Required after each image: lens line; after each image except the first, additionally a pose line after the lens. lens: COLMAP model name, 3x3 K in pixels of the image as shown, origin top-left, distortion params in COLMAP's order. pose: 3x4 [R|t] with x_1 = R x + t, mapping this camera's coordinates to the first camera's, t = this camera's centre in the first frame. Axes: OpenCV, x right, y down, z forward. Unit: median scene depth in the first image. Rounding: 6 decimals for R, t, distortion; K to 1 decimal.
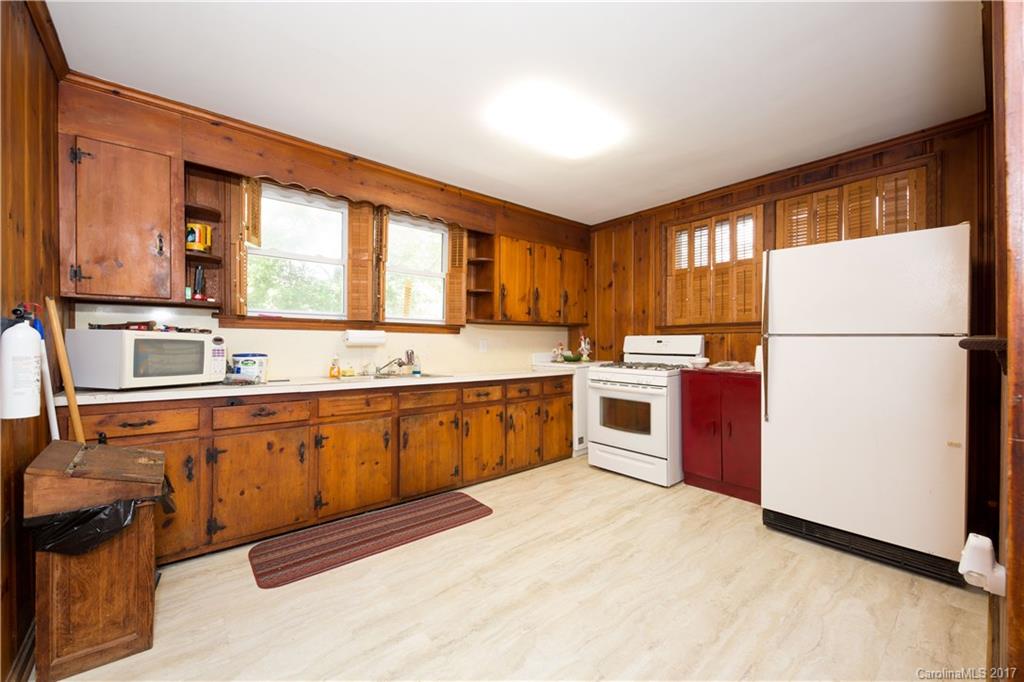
lens RADIAL K [[403.4, 0, 512.0], [0, 403.4, 342.4], [0, 0, 1]] dist [-0.002628, -0.001510]
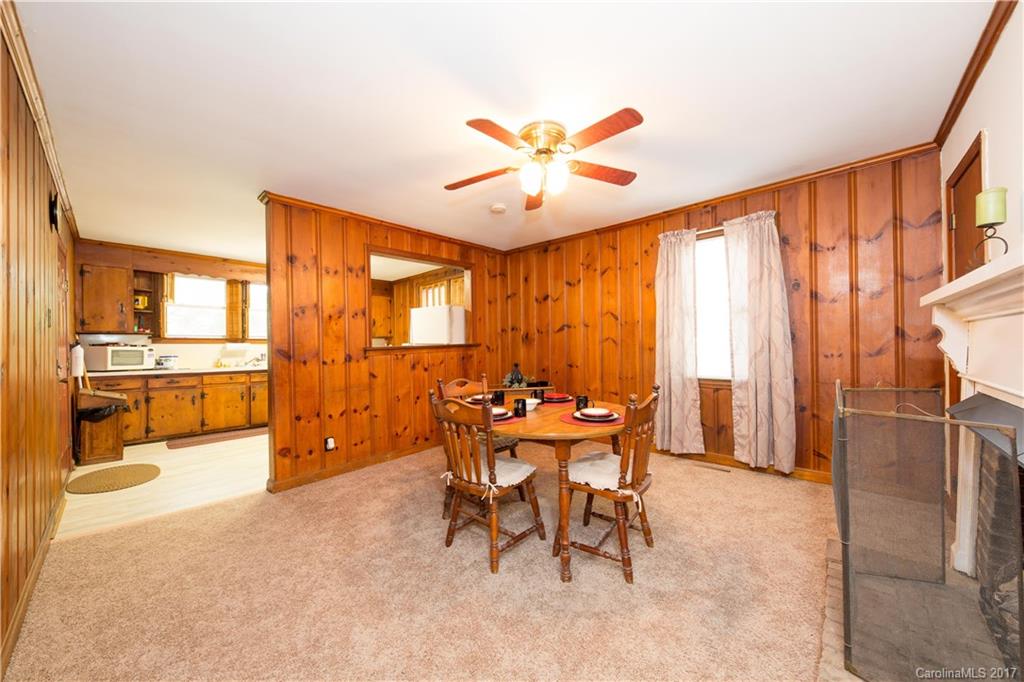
lens RADIAL K [[358.4, 0, 512.8], [0, 358.4, 343.7], [0, 0, 1]] dist [-0.011833, -0.000486]
pose [[0.990064, -0.010399, 0.140233, 0.950939], [0.010892, 0.999937, -0.002743, -0.011902], [-0.140195, 0.004243, 0.990115, -1.183823]]
